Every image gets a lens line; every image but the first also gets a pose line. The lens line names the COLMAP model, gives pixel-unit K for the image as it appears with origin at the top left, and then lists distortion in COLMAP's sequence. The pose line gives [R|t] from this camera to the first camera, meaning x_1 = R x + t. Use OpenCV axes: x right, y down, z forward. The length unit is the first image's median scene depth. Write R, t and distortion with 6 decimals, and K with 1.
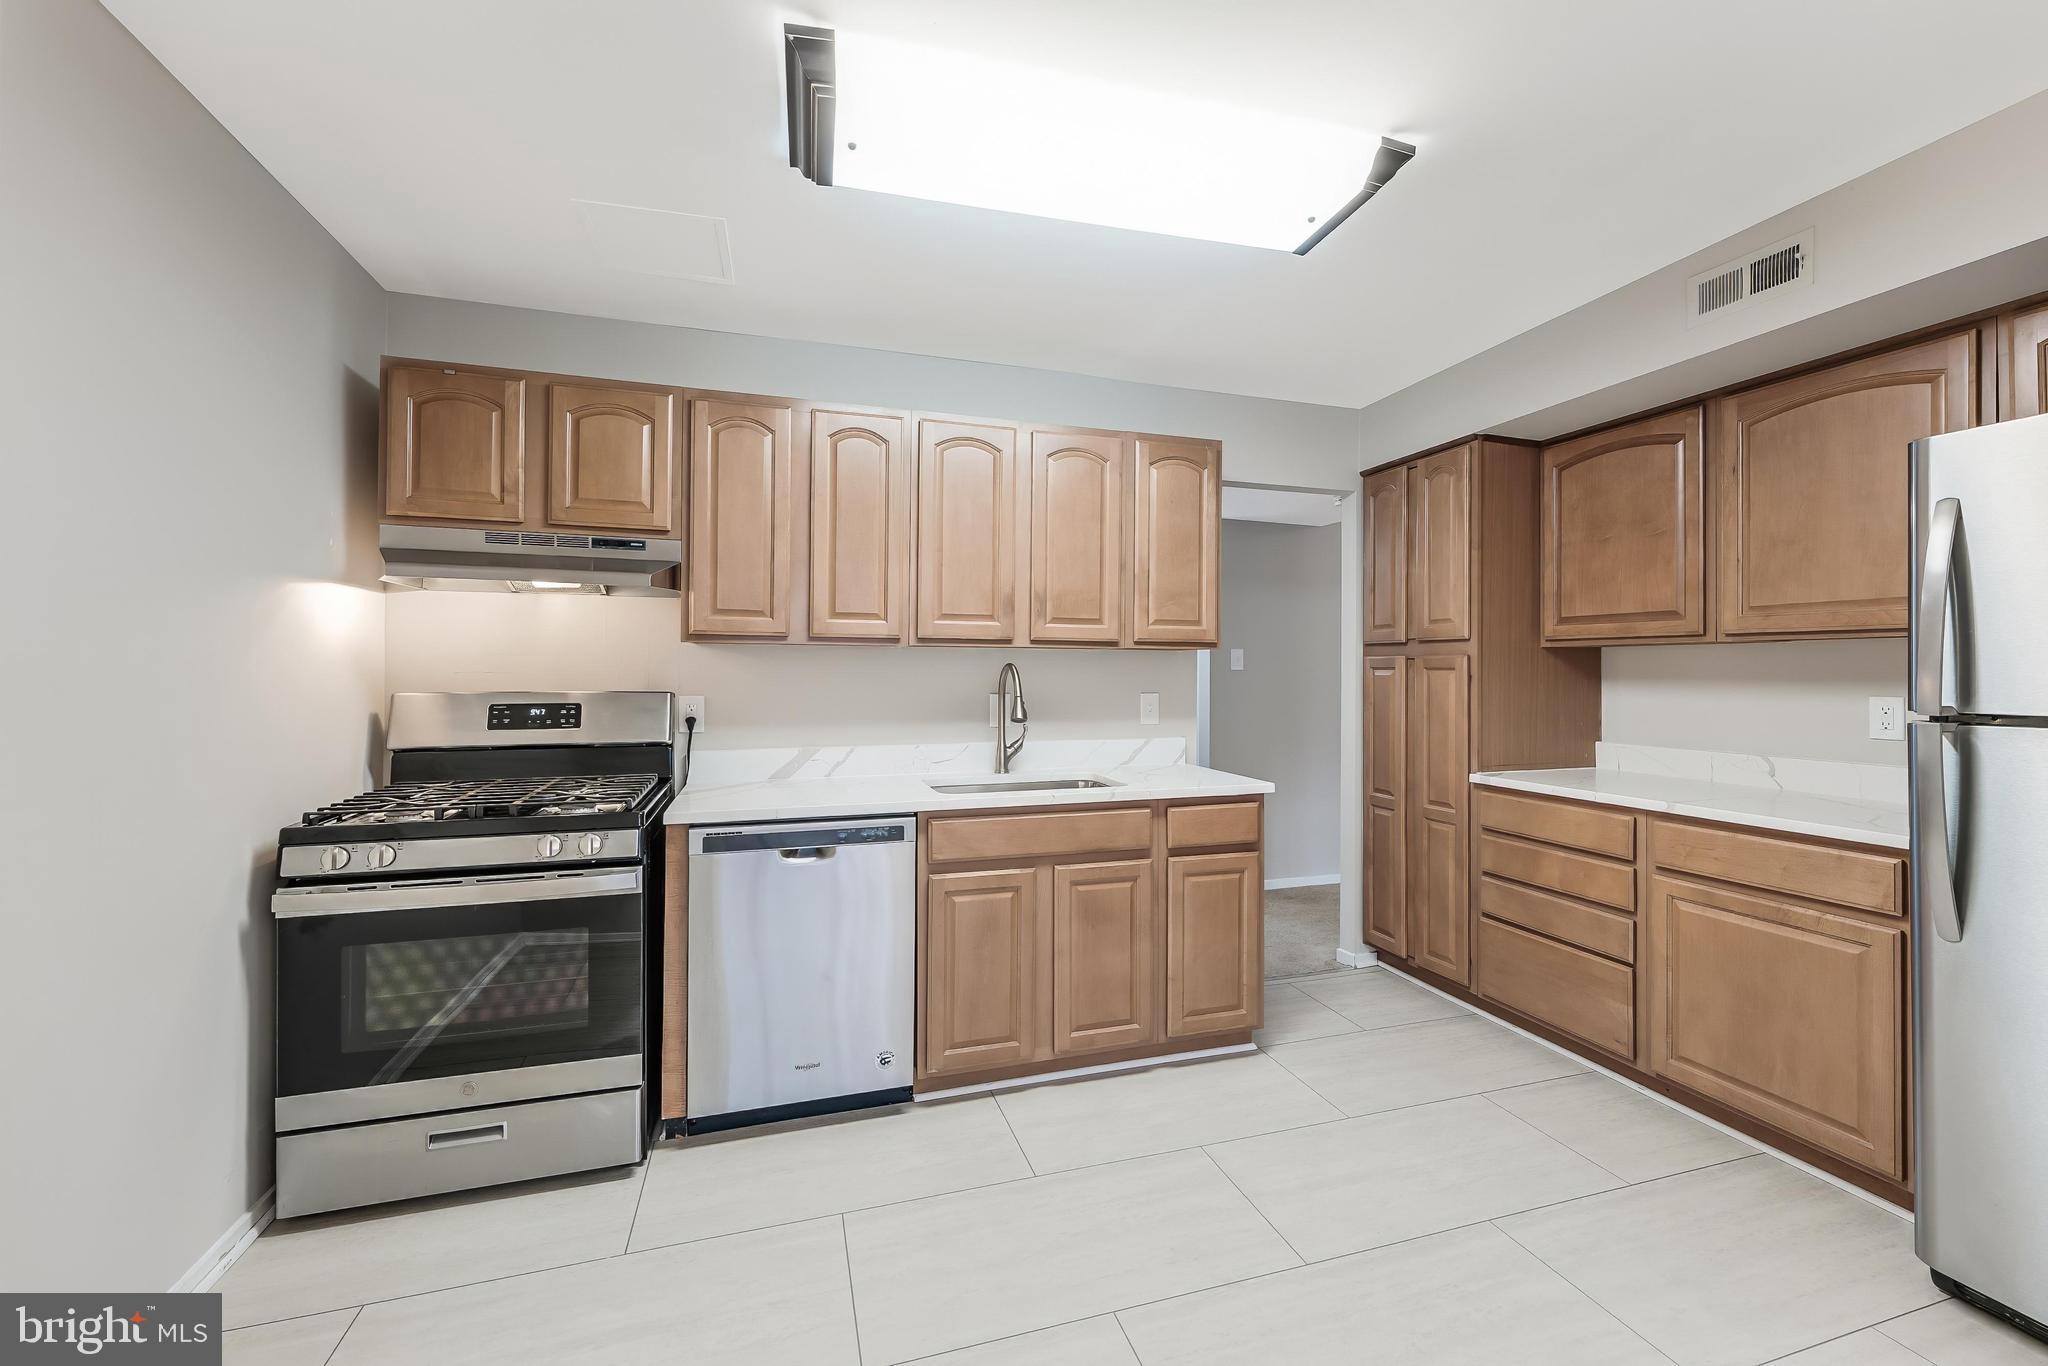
lens RADIAL K [[822.6, 0, 1030.8], [0, 822.6, 667.0], [0, 0, 1]] dist [-0.001192, 0.000090]
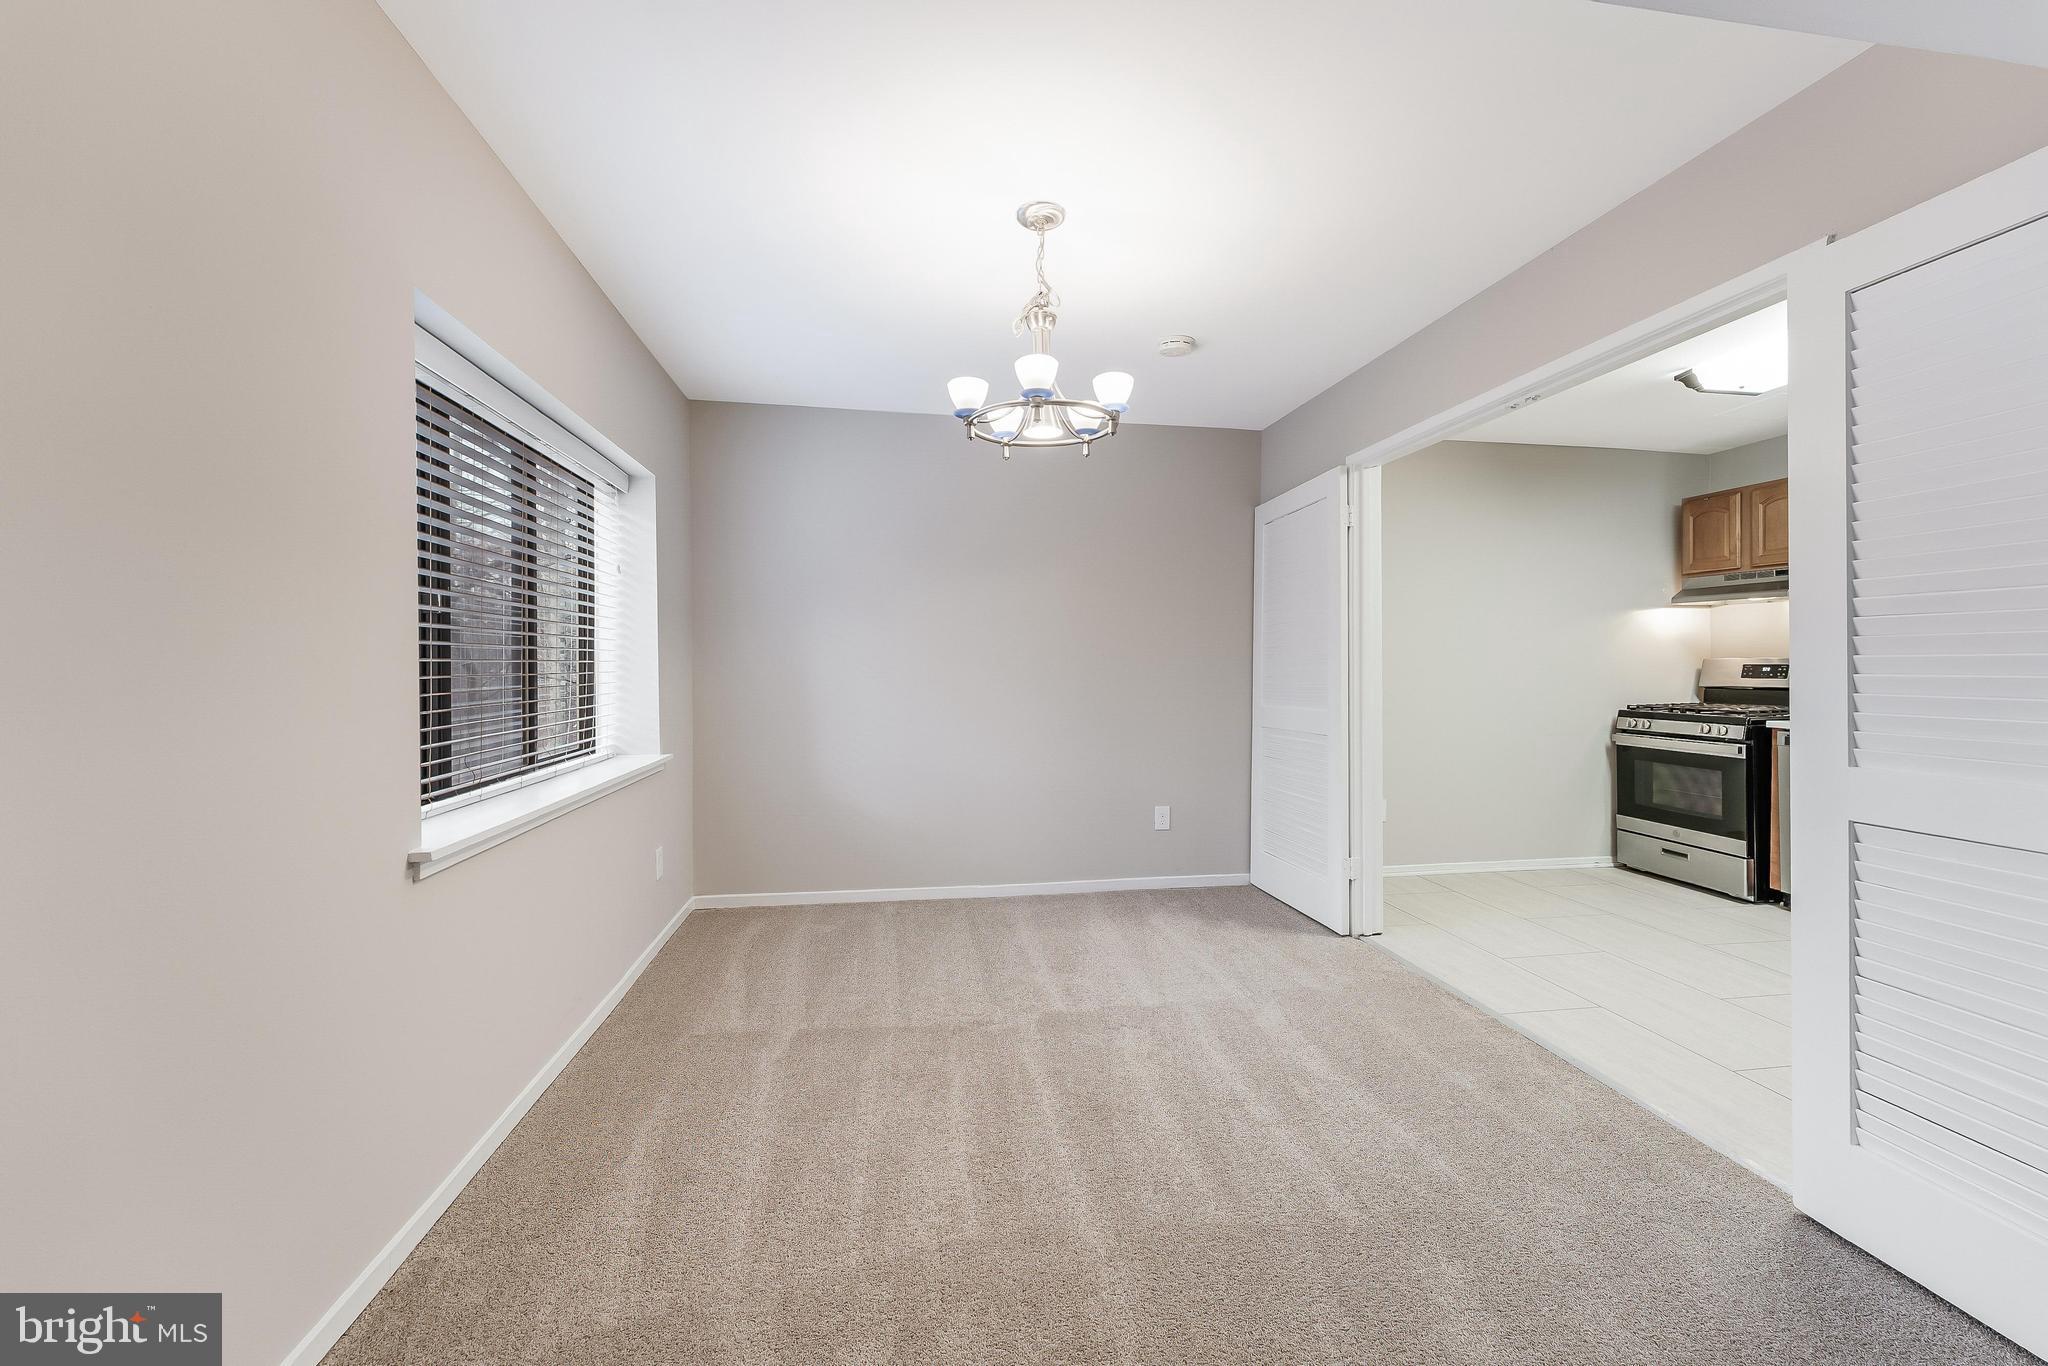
lens RADIAL K [[822.6, 0, 1035.8], [0, 822.6, 664.3], [0, 0, 1]] dist [-0.001192, 0.000090]
pose [[-0.152549, 0.002922, -0.988292, 1.416355], [0.008875, 0.999959, 0.001586, 0.027335], [0.988256, -0.008529, -0.152569, -0.297335]]
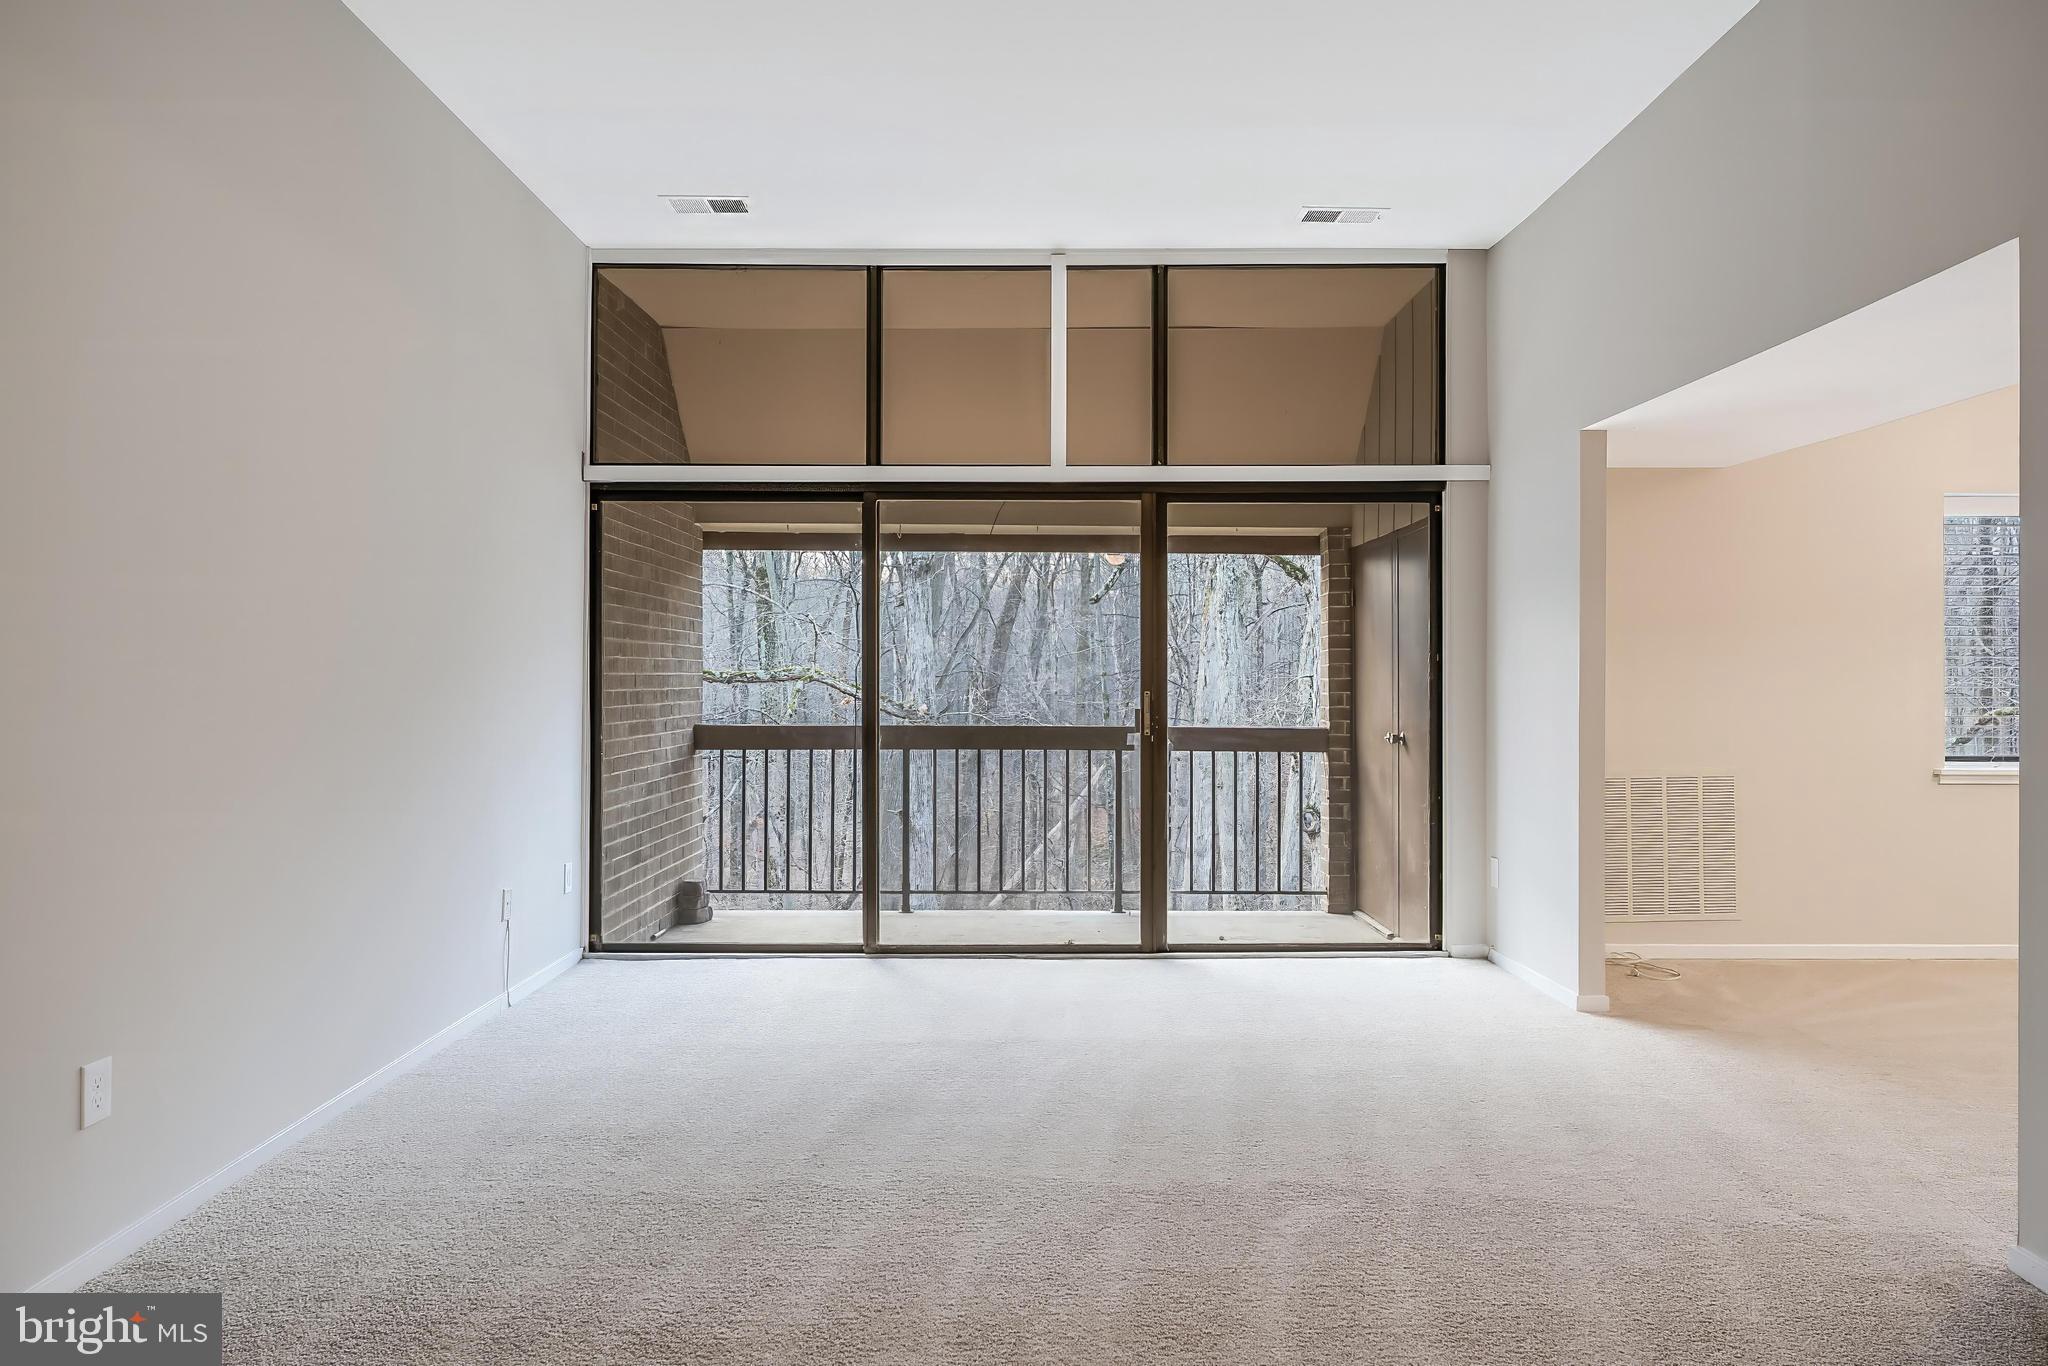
lens RADIAL K [[1314.8, 0, 1028.8], [0, 1314.8, 687.3], [0, 0, 1]] dist [-0.003078, 0.000207]
pose [[-0.957261, -0.002968, 0.289209, 1.653143], [-0.003671, 0.999991, -0.001887, 0.051340], [-0.289201, -0.002868, -0.957264, 1.693148]]
